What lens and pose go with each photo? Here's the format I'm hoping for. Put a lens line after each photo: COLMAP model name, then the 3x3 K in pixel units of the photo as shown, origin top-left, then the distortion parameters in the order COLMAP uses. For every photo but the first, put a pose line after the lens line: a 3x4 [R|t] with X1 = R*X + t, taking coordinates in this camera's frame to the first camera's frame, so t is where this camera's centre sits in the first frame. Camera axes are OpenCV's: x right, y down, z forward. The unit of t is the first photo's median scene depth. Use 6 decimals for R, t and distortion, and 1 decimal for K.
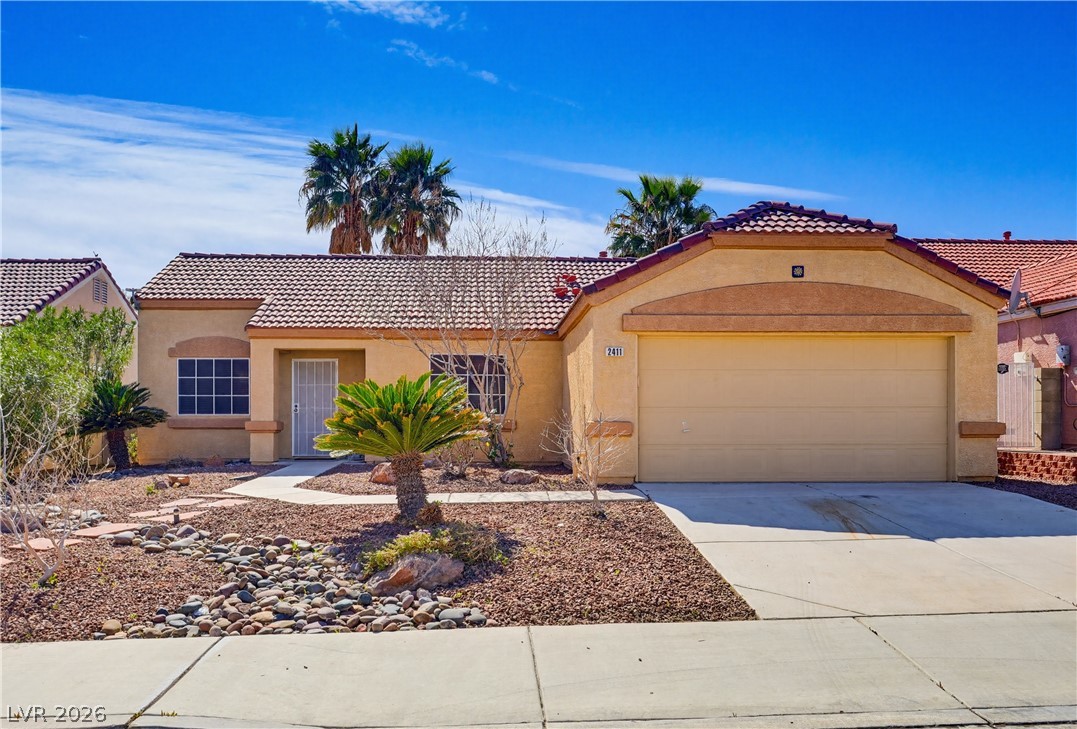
lens RADIAL K [[882.1, 0, 538.3], [0, 882.1, 421.2], [0, 0, 1]] dist [0.002422, 0.000286]
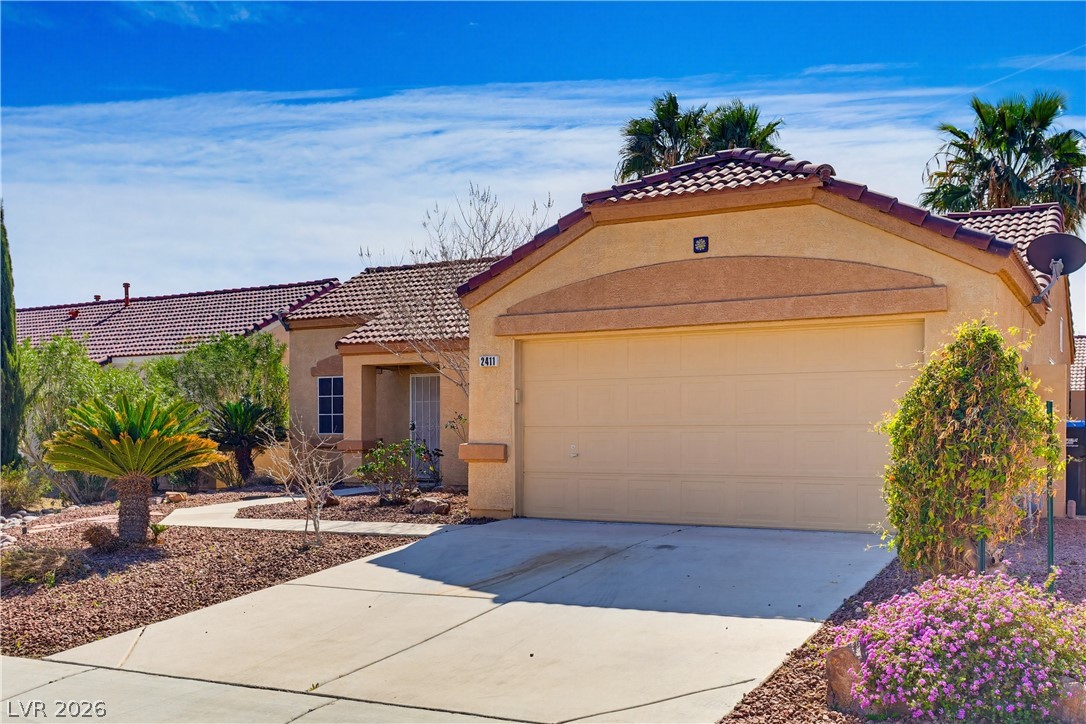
lens RADIAL K [[1070.1, 0, 544.4], [0, 1070.1, 454.4], [0, 0, 1]] dist [0.006754, 0.002657]
pose [[0.844987, 0.010153, -0.534691, 0.667940], [-0.001610, 0.999864, 0.016442, -0.006166], [0.534785, -0.013032, 0.844888, 0.156915]]
